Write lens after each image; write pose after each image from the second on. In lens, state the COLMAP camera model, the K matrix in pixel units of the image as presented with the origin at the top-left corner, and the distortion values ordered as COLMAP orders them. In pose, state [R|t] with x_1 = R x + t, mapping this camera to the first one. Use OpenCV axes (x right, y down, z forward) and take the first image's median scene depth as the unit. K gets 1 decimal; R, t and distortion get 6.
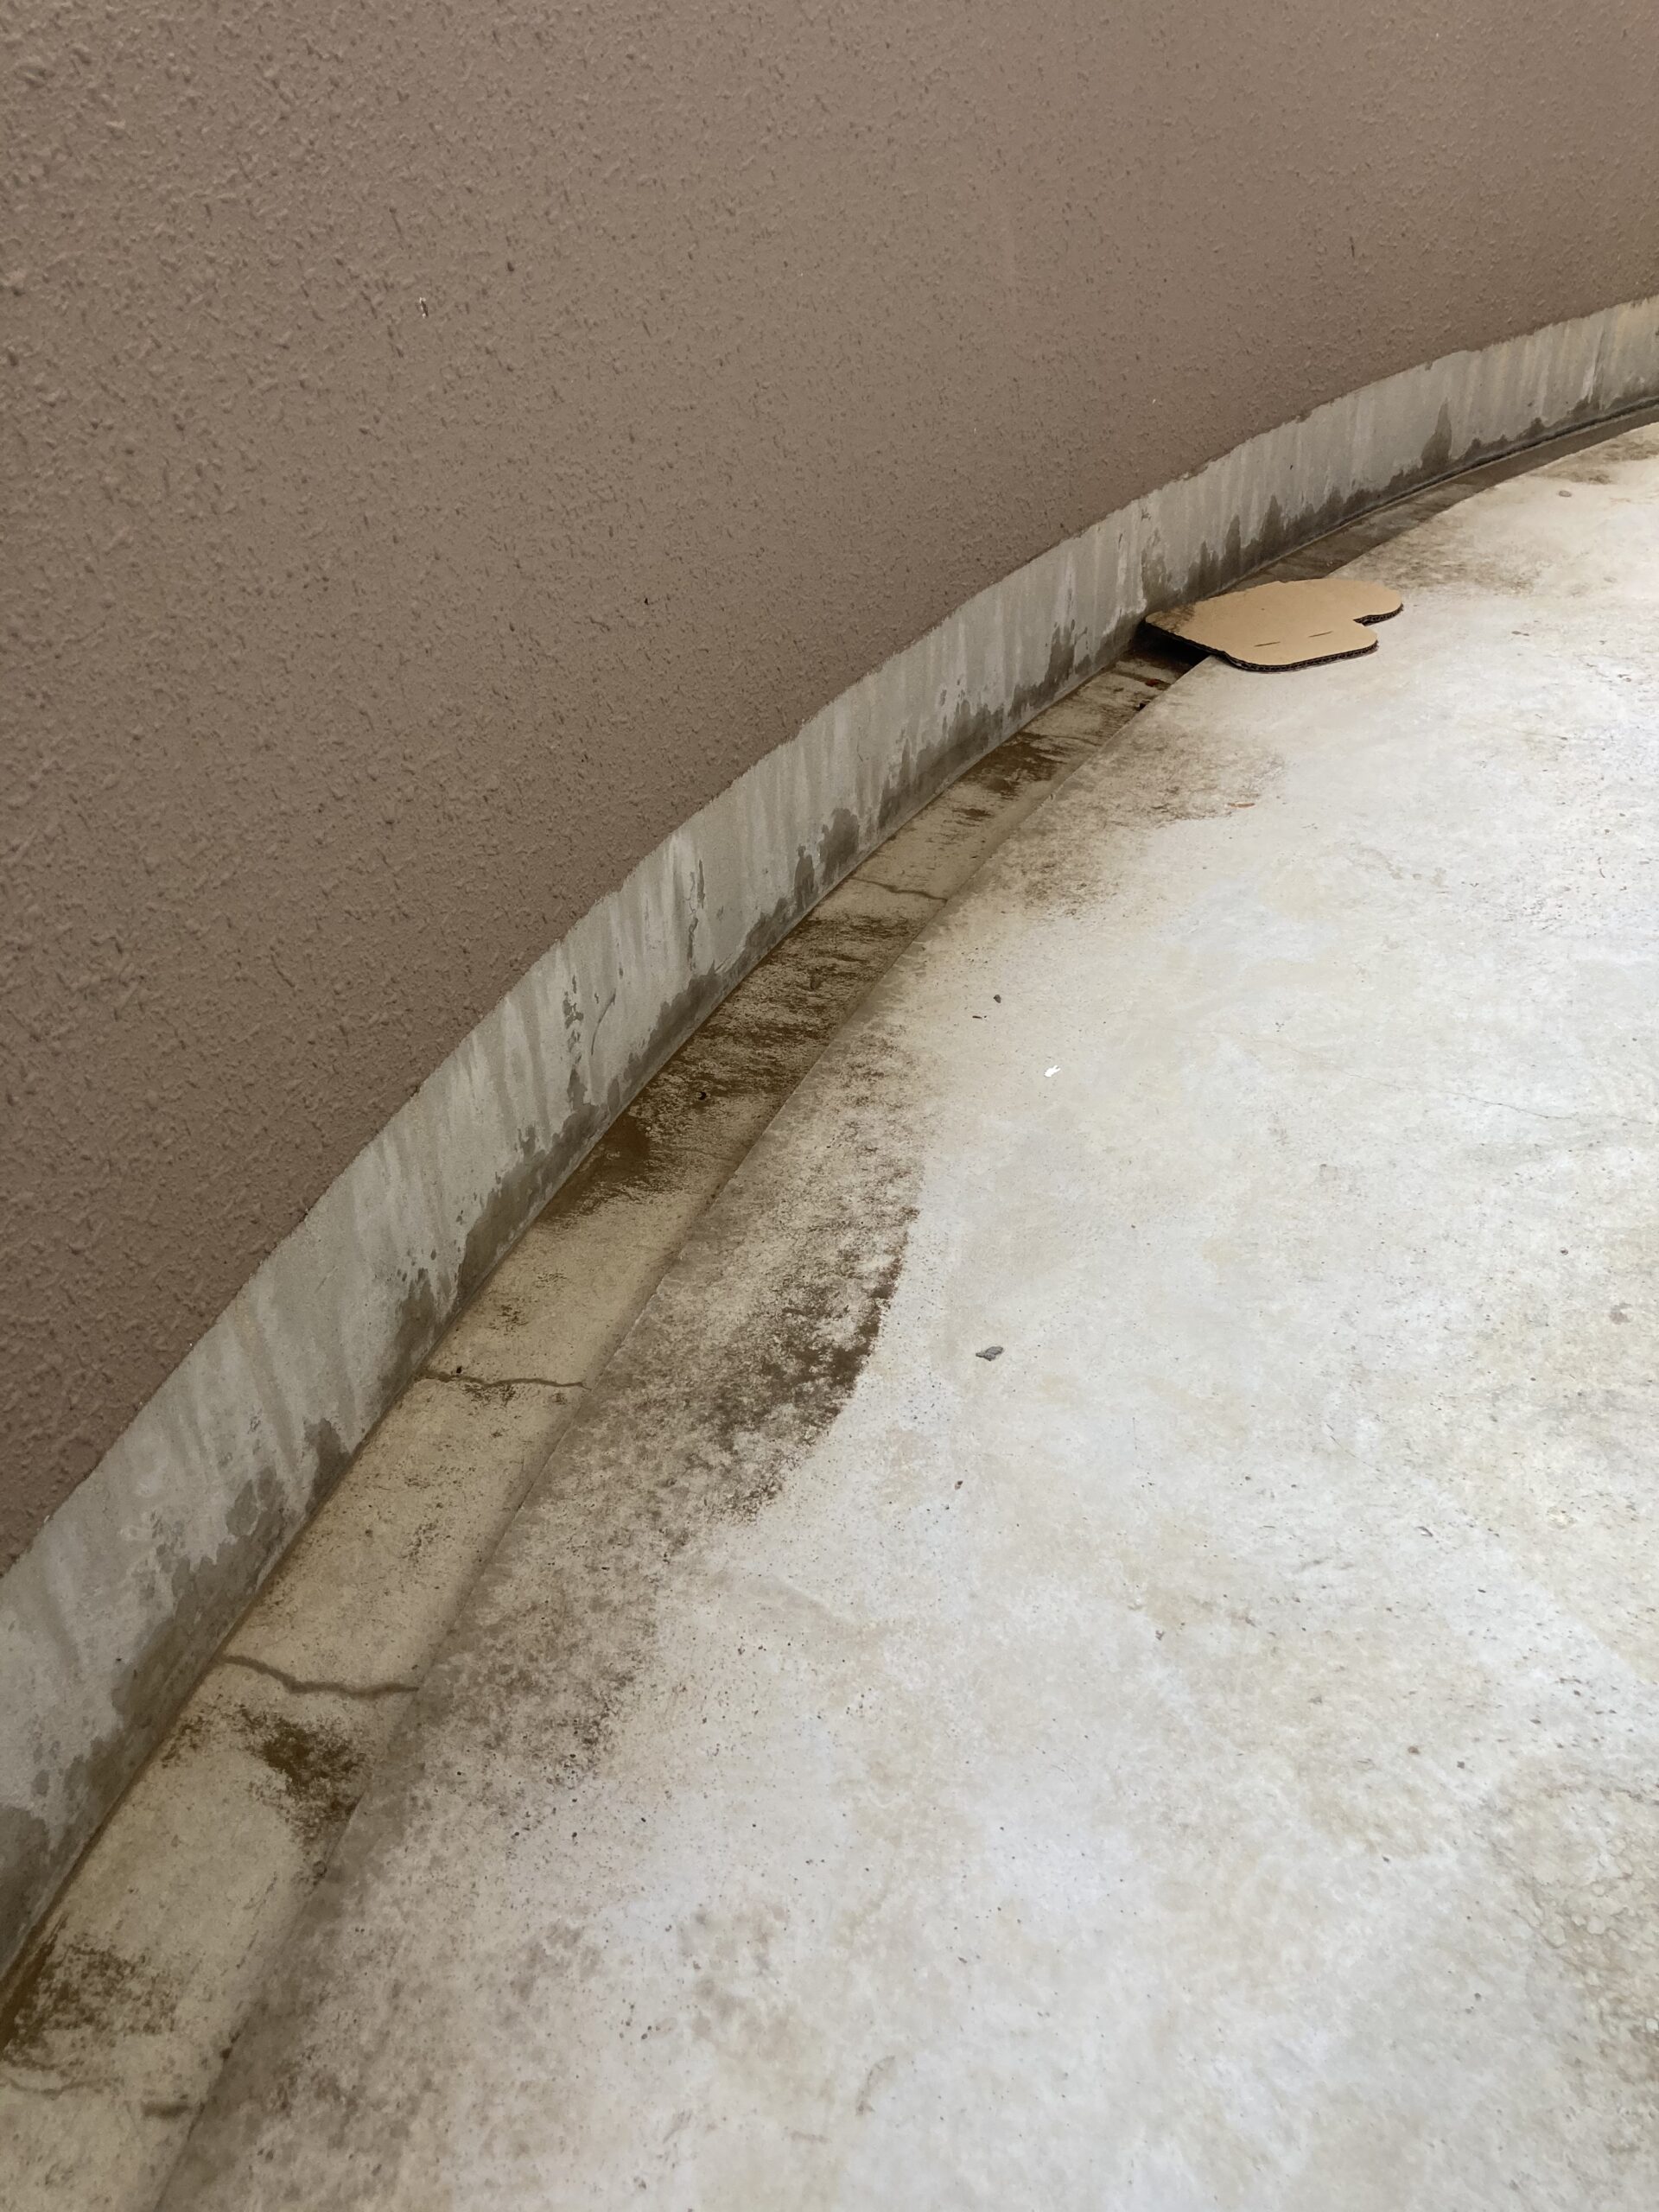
lens RADIAL K [[1806.3, 0, 836.7], [0, 1806.3, 1100.0], [0, 0, 1]] dist [0.066574, -0.129895]
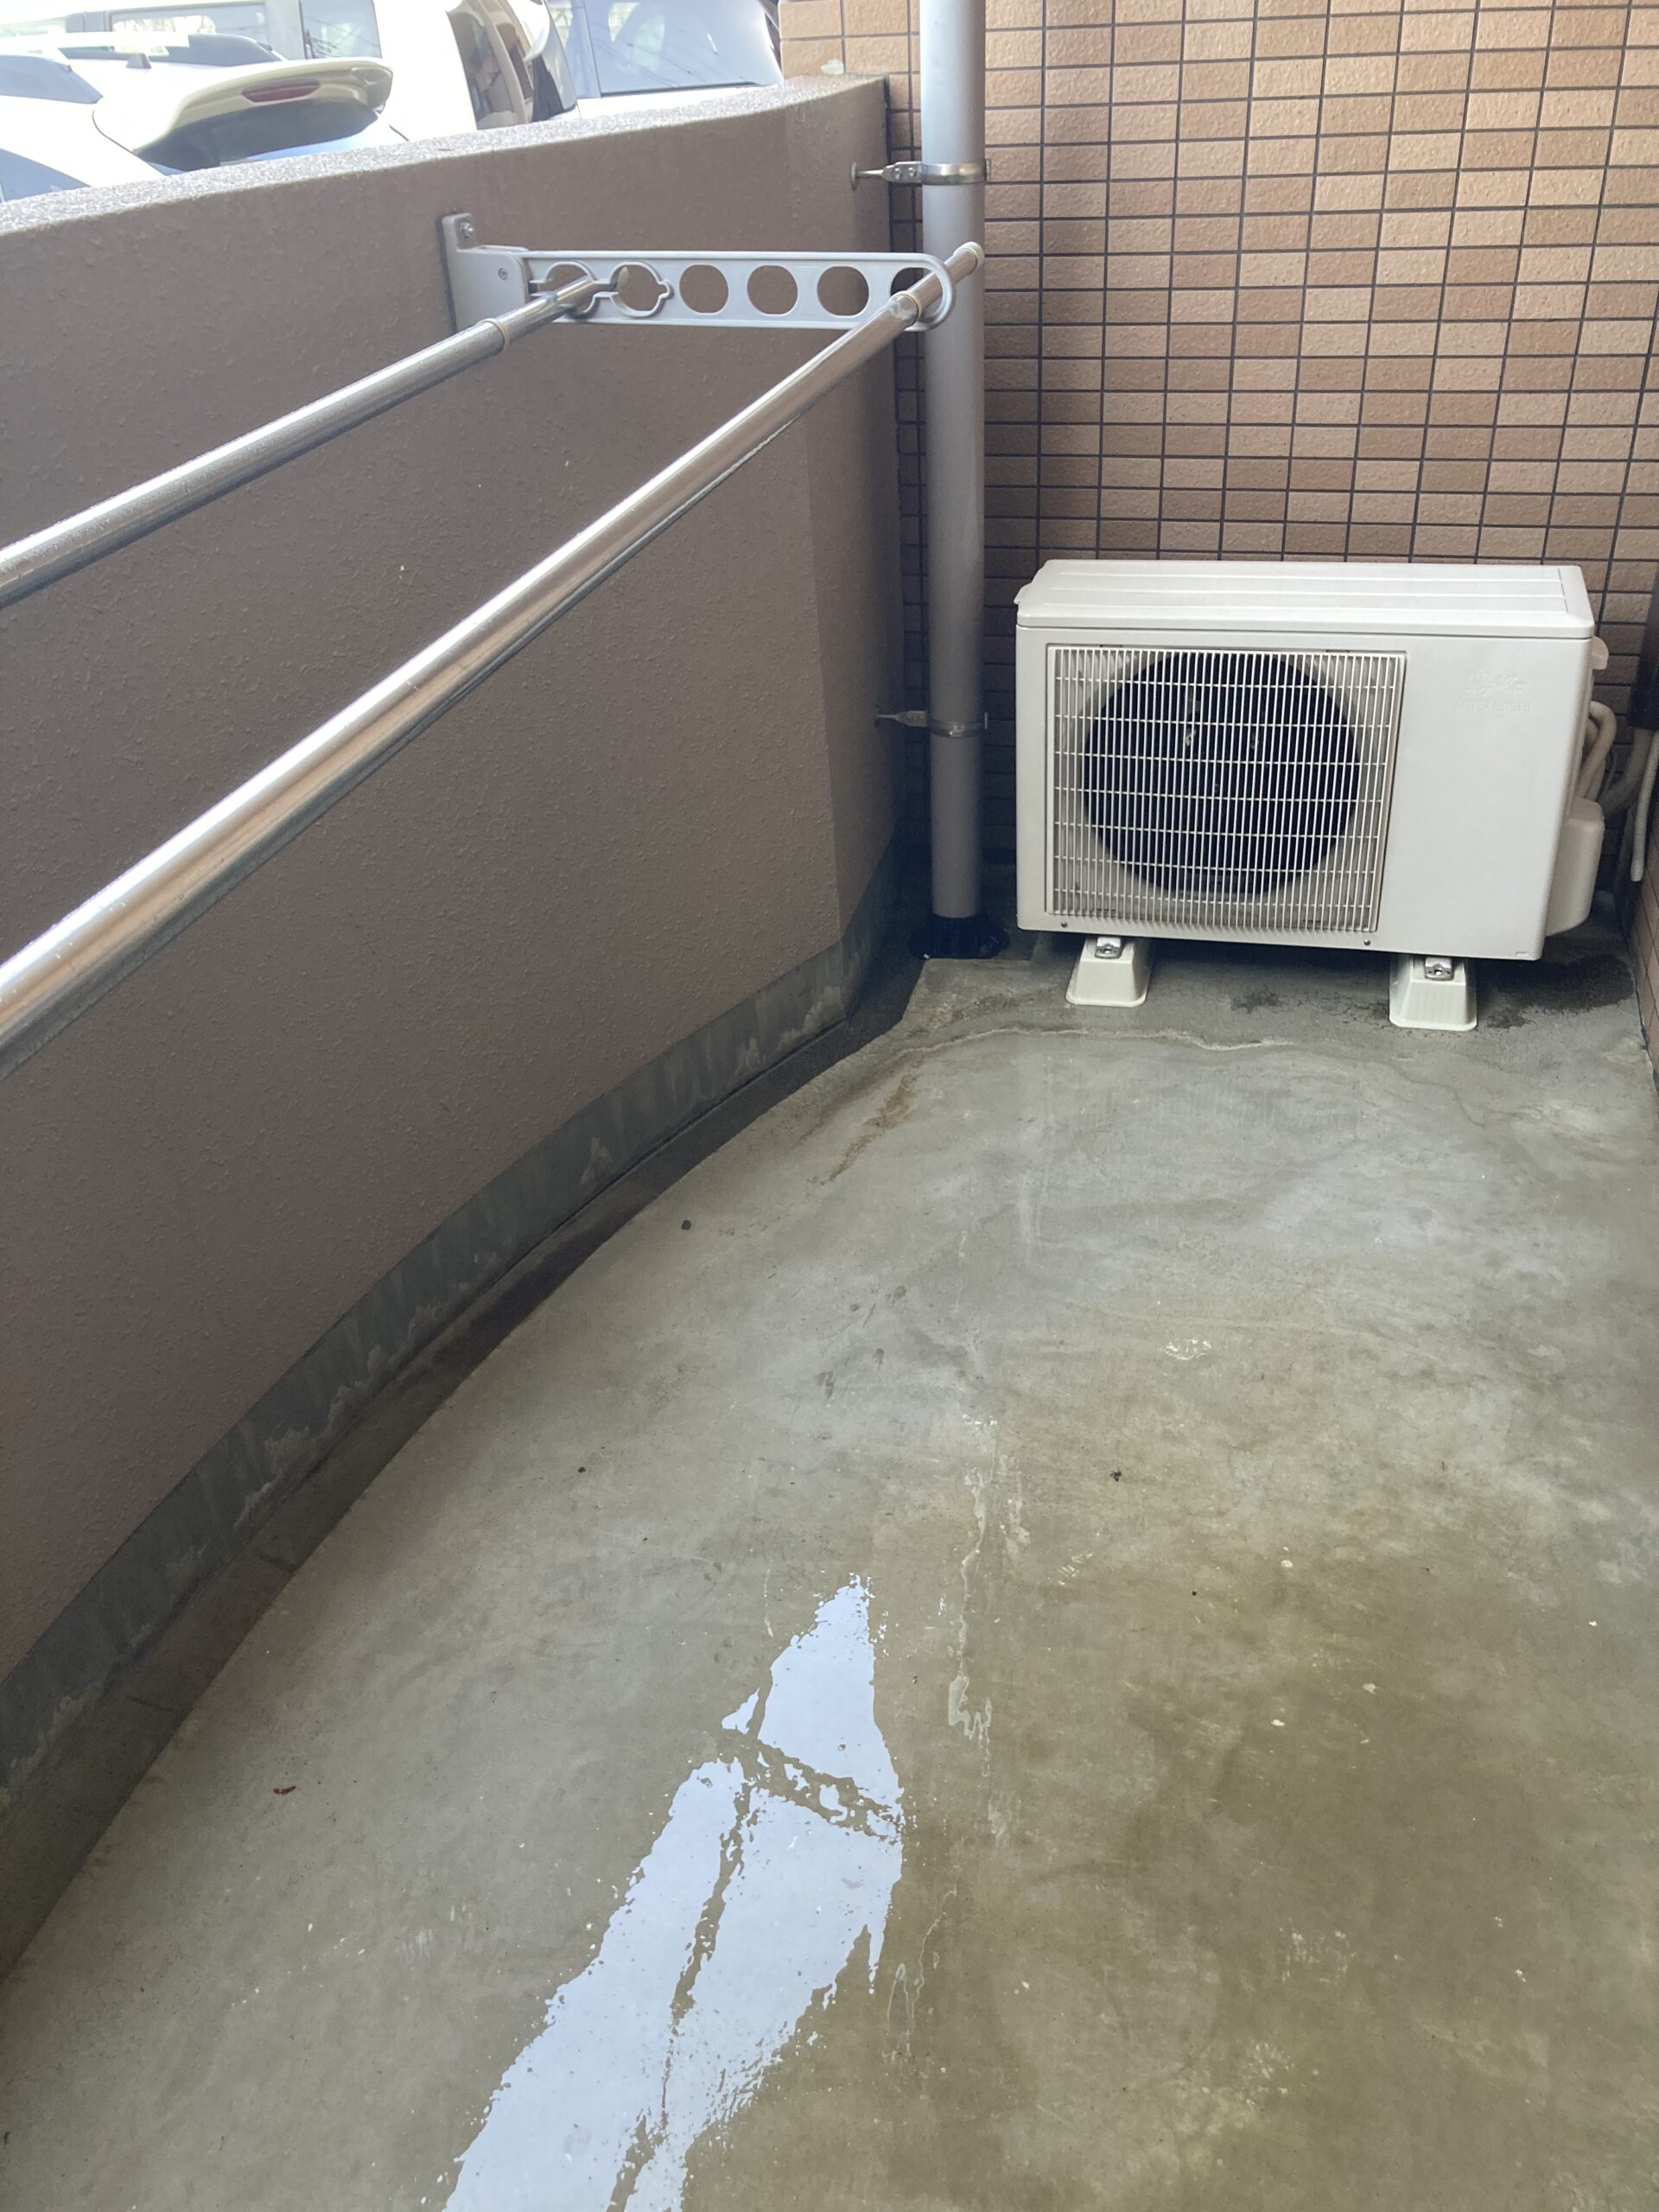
lens RADIAL K [[1806.1, 0, 849.7], [0, 1806.1, 1089.5], [0, 0, 1]] dist [0.012567, 0.000151]
pose [[0.972393, -0.127354, 0.195535, 0.515676], [0.137425, 0.989753, -0.038774, -0.659117], [-0.188593, 0.064575, 0.979930, -0.372360]]
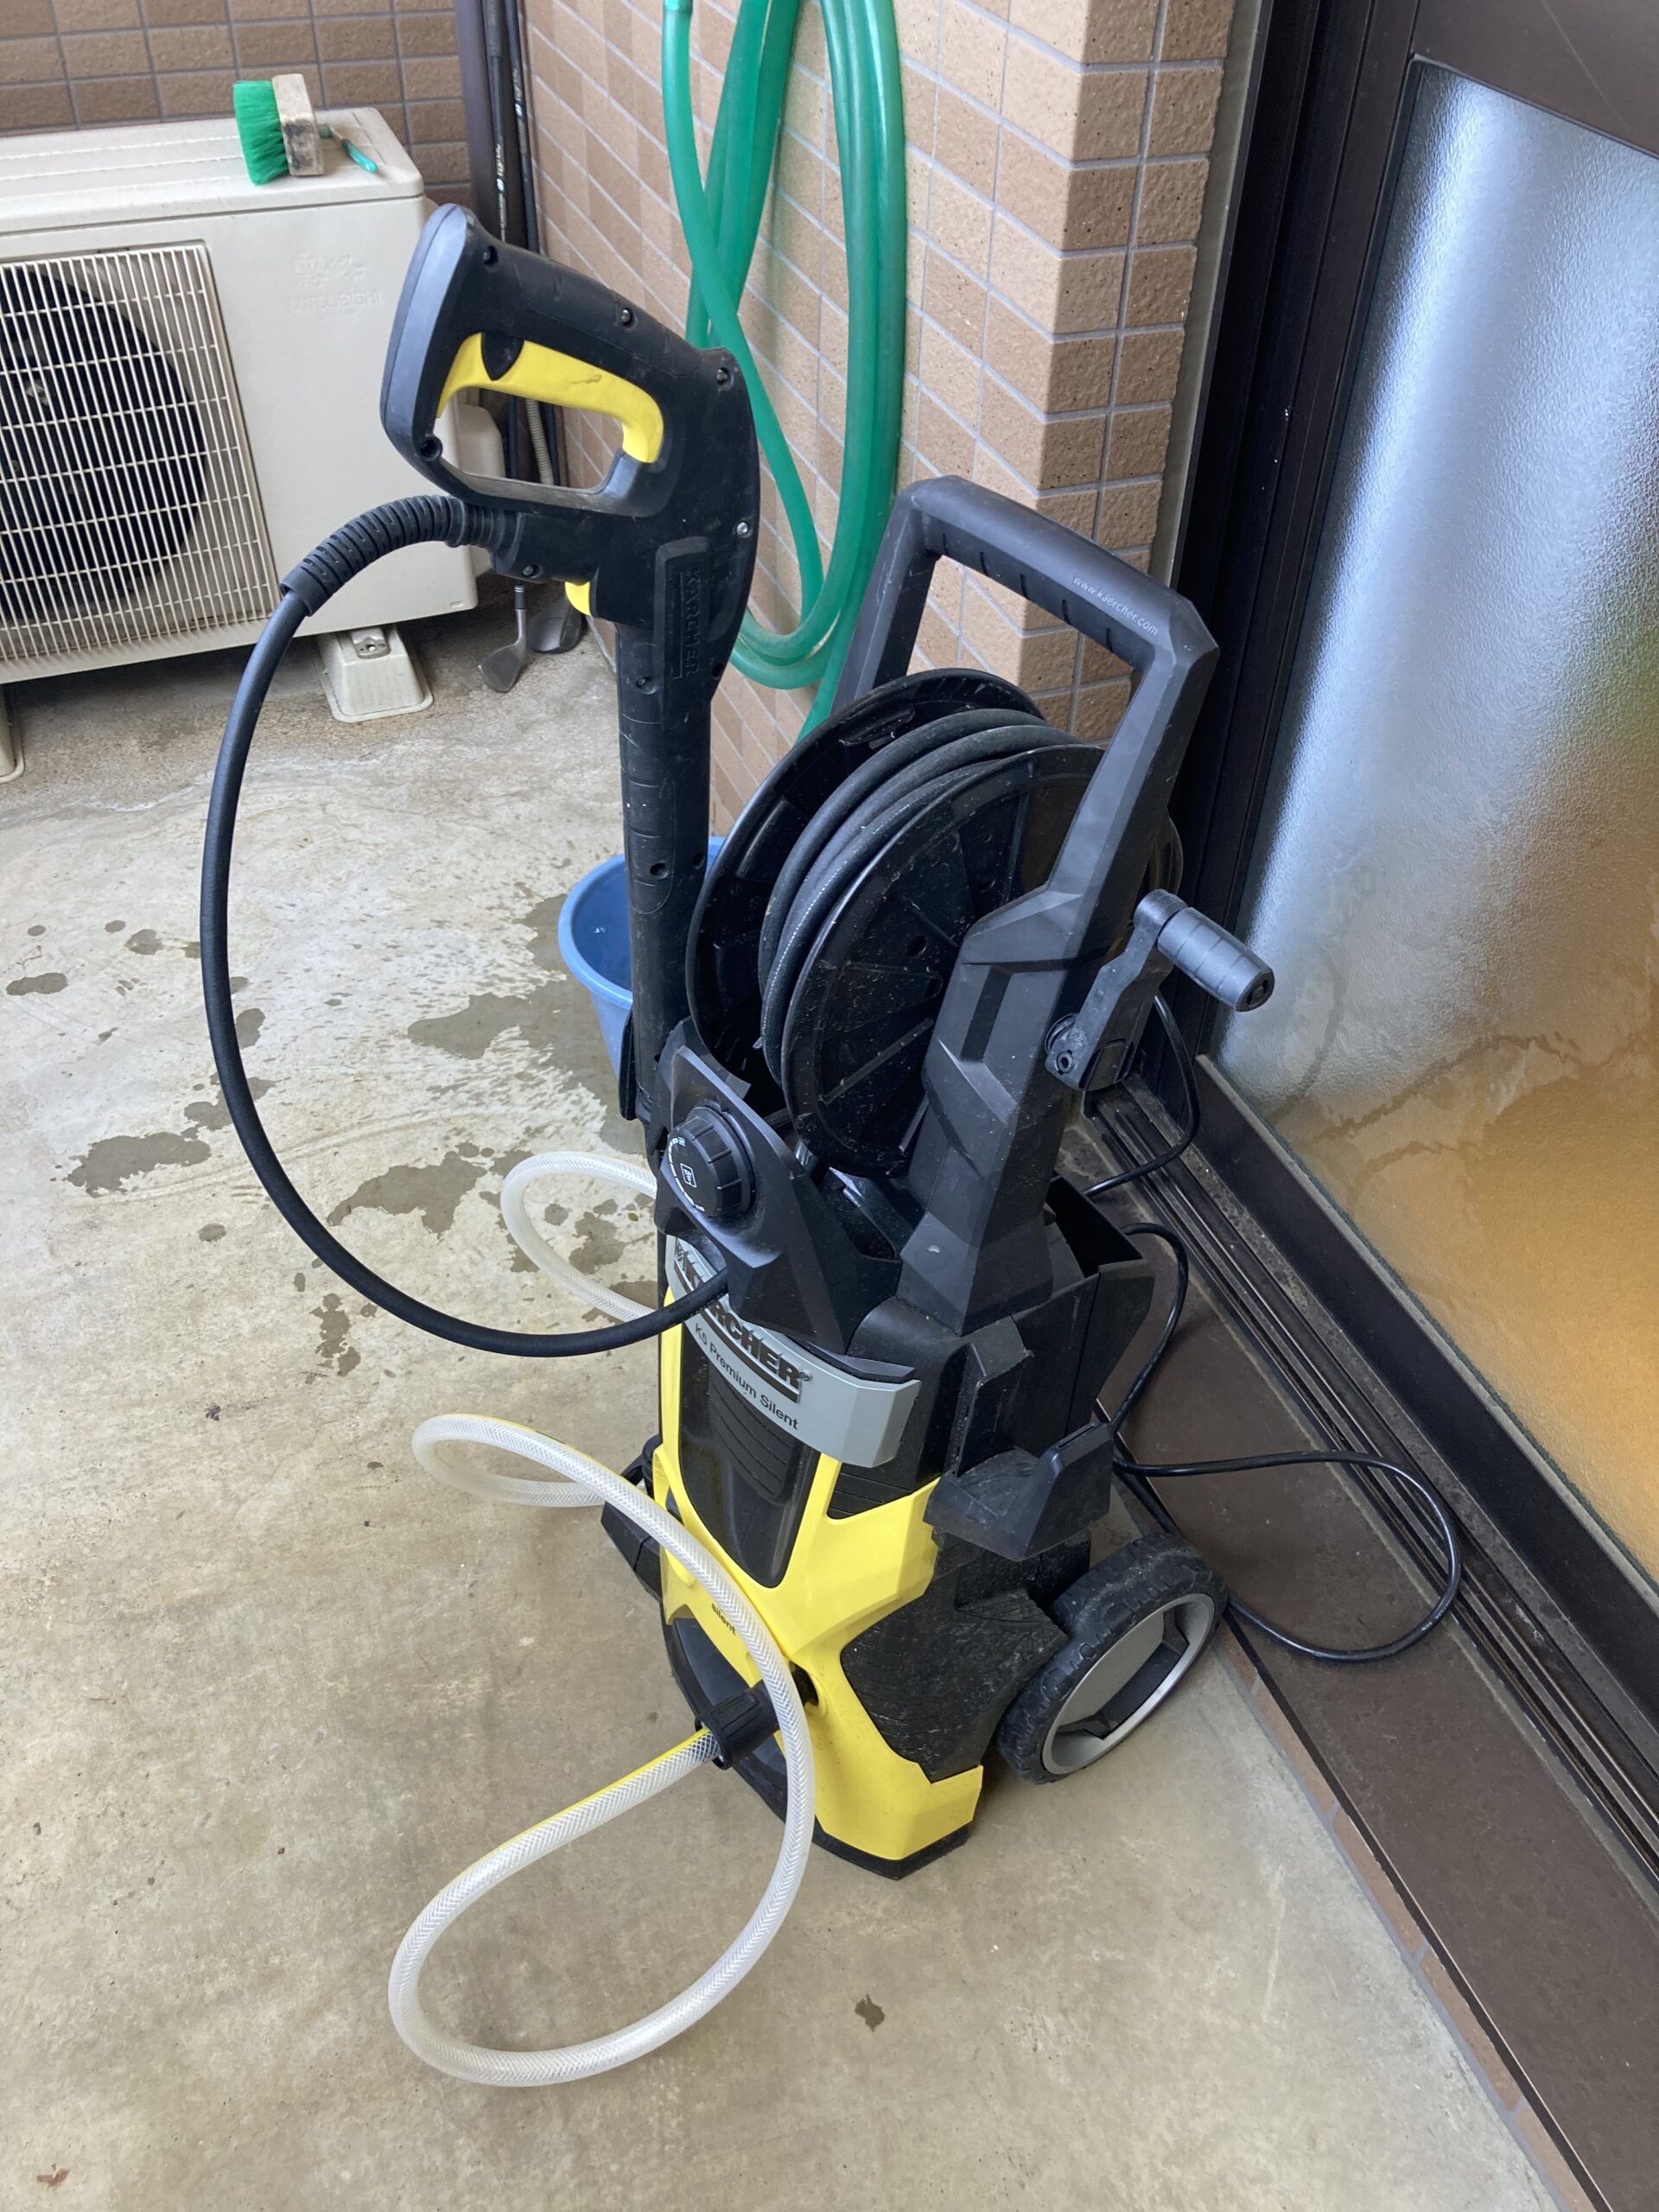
lens RADIAL K [[1789.8, 0, 839.0], [0, 1789.8, 1100.7], [0, 0, 1]] dist [0.005595, 0.010718]
pose [[0.649445, -0.470764, 0.597163, 0.684731], [0.383228, 0.880925, 0.277683, -0.710873], [-0.656778, 0.048510, 0.752522, 0.025202]]
